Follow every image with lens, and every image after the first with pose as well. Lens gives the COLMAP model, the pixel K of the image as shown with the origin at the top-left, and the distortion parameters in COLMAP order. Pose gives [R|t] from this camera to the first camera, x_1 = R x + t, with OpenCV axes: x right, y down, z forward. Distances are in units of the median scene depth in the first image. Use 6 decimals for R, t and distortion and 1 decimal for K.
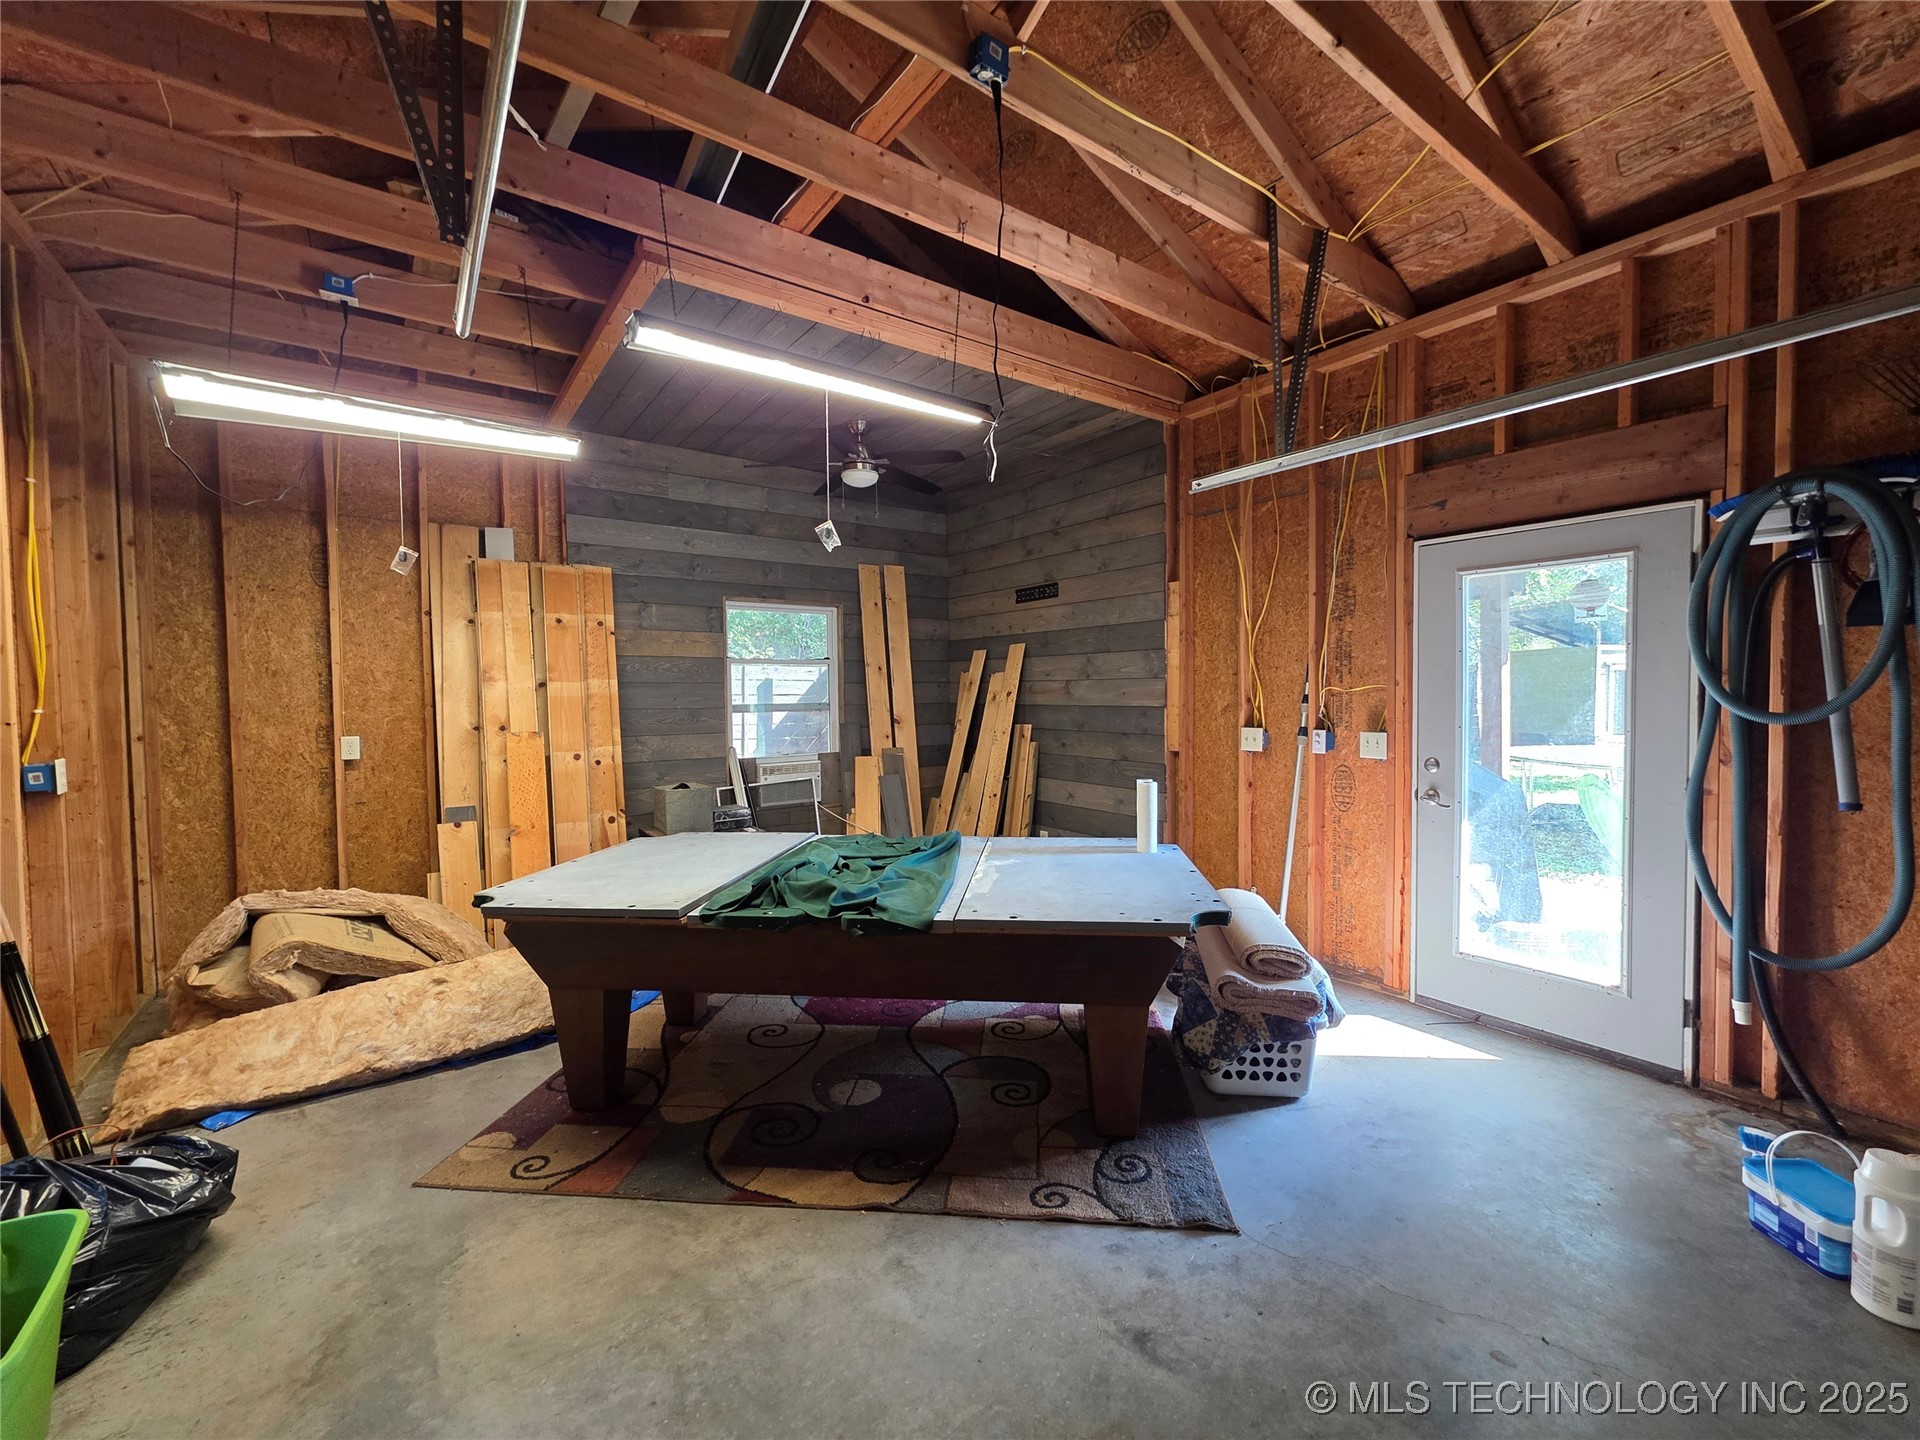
lens RADIAL K [[778.2, 0, 960.0], [0, 778.2, 720.0], [0, 0, 1]] dist [0.001626, 0.000118]
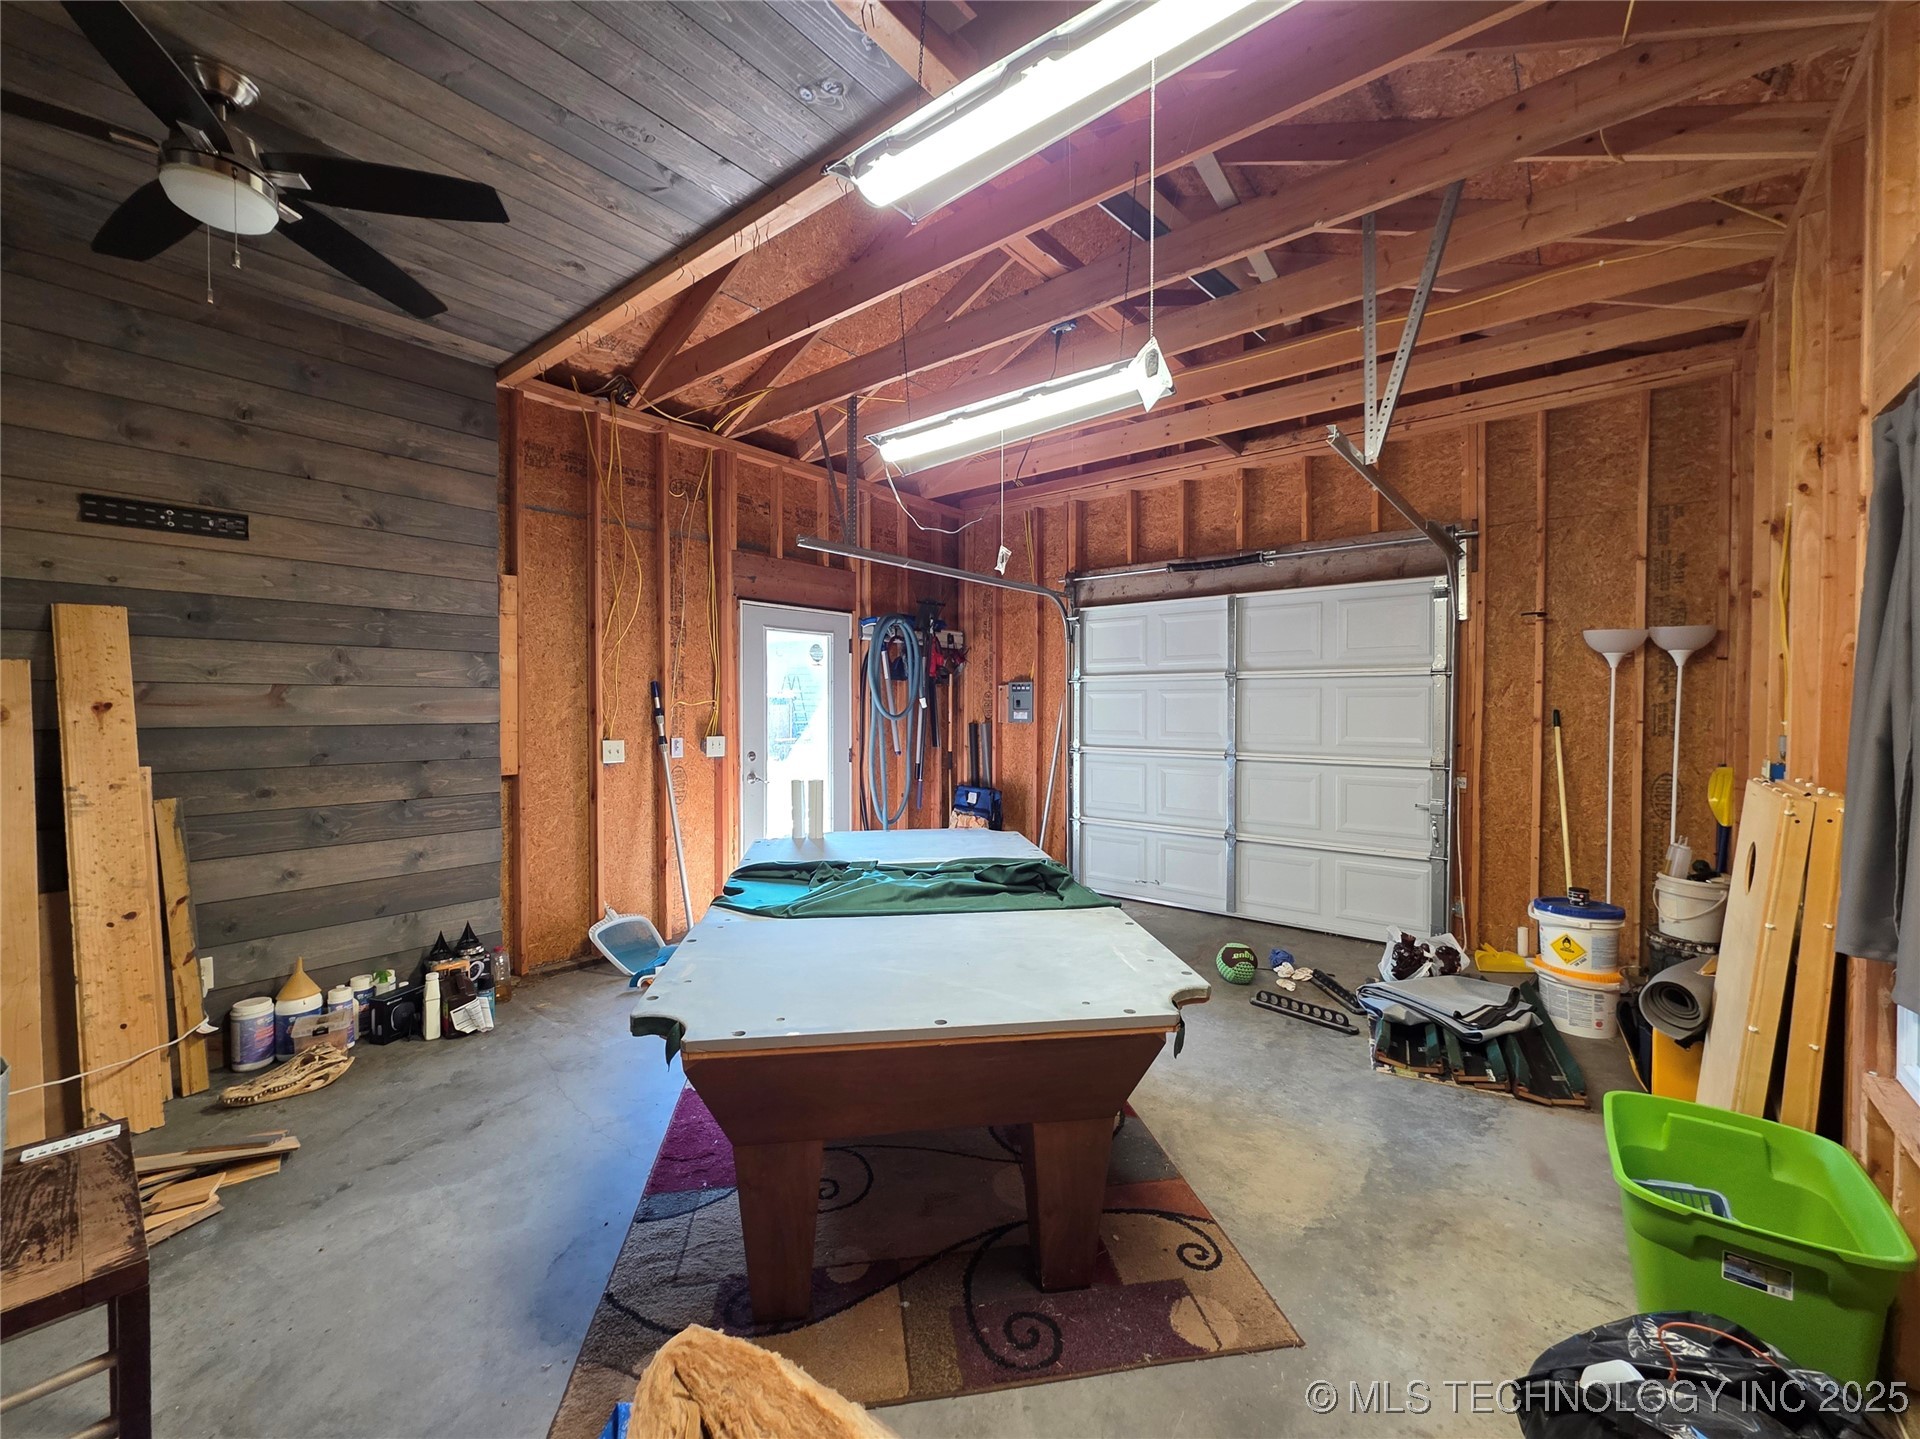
lens RADIAL K [[778.2, 0, 960.0], [0, 778.2, 719.5], [0, 0, 1]] dist [0.001626, 0.000118]
pose [[-0.258569, -0.012640, 0.965910, -0.667229], [0.034274, 0.999165, 0.022250, -0.022327], [-0.965385, 0.038859, -0.257920, 0.743156]]
